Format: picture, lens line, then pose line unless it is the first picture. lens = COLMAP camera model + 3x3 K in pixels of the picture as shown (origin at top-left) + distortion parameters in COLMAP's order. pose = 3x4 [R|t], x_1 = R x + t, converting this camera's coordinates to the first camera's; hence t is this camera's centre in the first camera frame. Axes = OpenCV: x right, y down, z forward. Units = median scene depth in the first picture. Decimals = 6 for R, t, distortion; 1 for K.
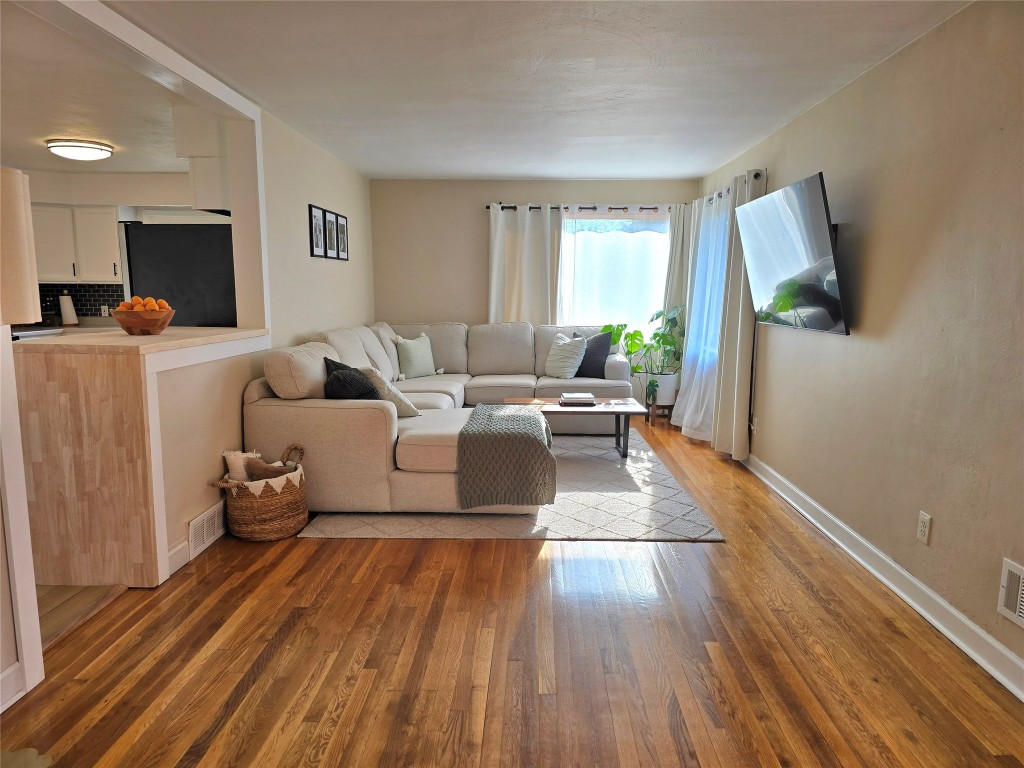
lens RADIAL K [[686.9, 0, 513.4], [0, 686.9, 399.1], [0, 0, 1]] dist [0.089639, -0.113448]
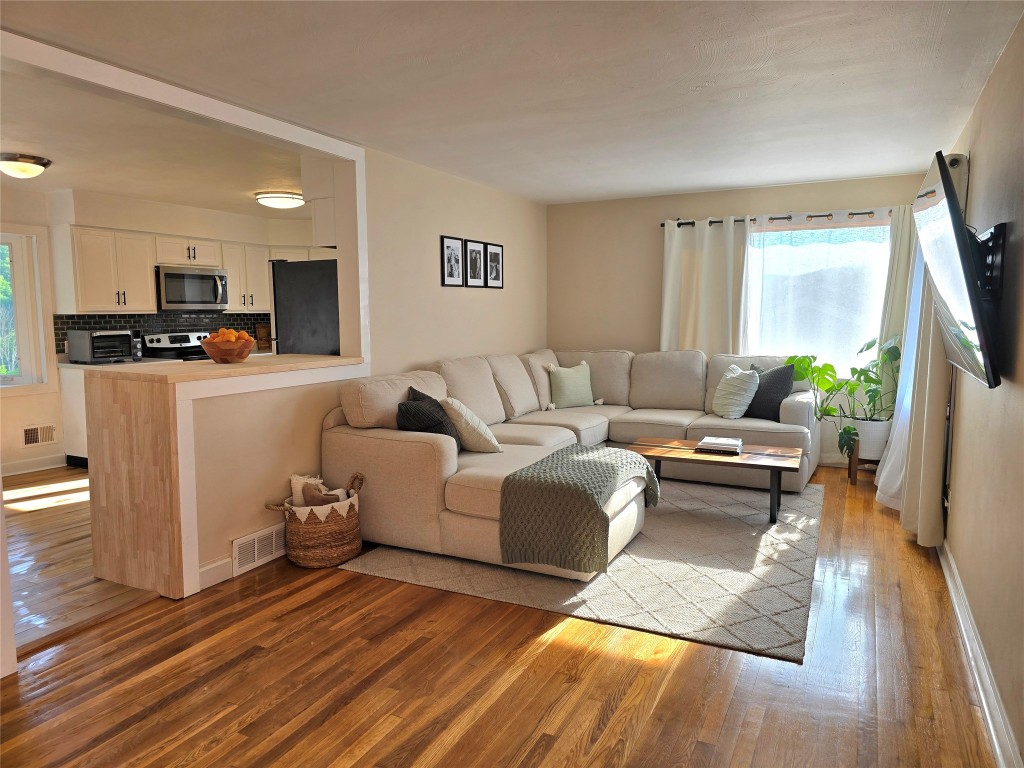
lens RADIAL K [[687.0, 0, 512.0], [0, 687.0, 384.0], [0, 0, 1]] dist [0.087305, -0.112616]
pose [[0.904317, 0.036390, -0.425307, 0.284945], [-0.057805, 0.997621, -0.037552, -0.036159], [0.422929, 0.058544, 0.904270, 0.164307]]
